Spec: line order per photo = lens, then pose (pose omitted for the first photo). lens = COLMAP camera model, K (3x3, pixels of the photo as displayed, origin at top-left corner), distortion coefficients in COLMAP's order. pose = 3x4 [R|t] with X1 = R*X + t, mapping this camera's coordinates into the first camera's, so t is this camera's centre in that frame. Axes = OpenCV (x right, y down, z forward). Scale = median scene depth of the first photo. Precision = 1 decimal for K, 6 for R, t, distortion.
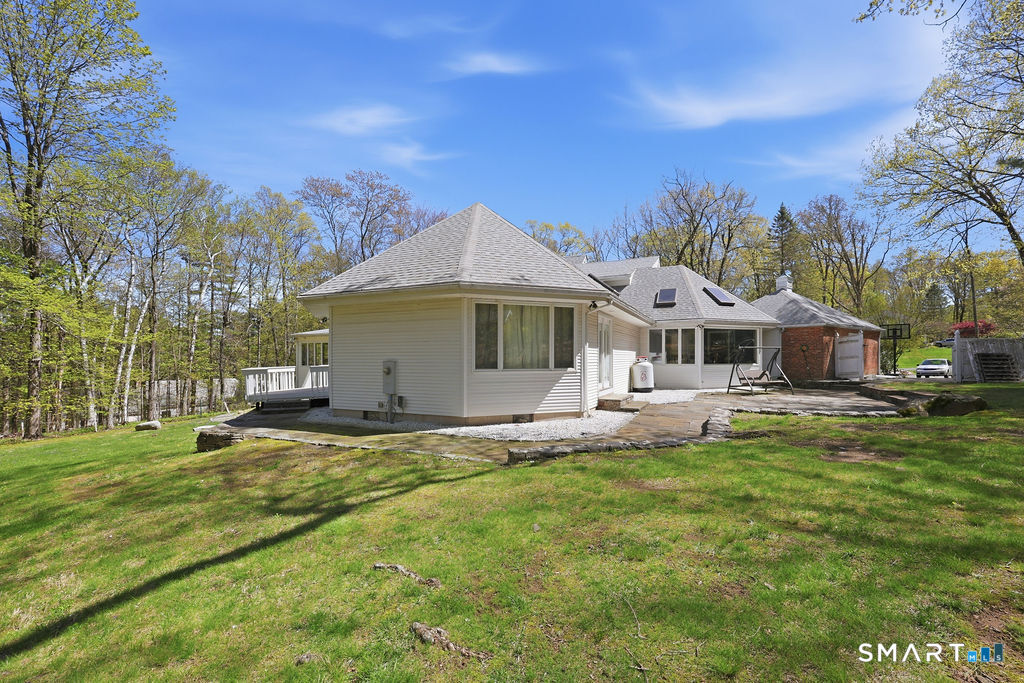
lens RADIAL K [[417.2, 0, 507.1], [0, 417.2, 341.8], [0, 0, 1]] dist [0.002503, 0.000084]
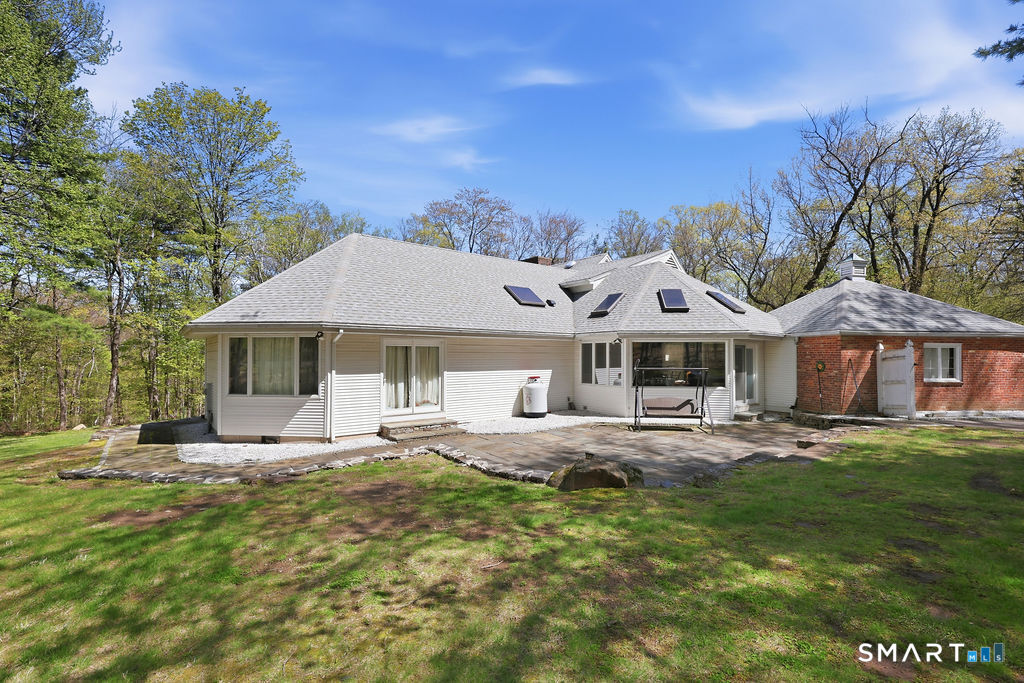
lens RADIAL K [[417.2, 0, 508.5], [0, 417.2, 344.6], [0, 0, 1]] dist [0.002503, 0.000084]
pose [[0.899138, -0.008237, -0.437587, 1.037621], [0.013437, 0.999871, 0.008788, -0.065315], [0.437459, -0.013781, 0.899133, 0.274277]]
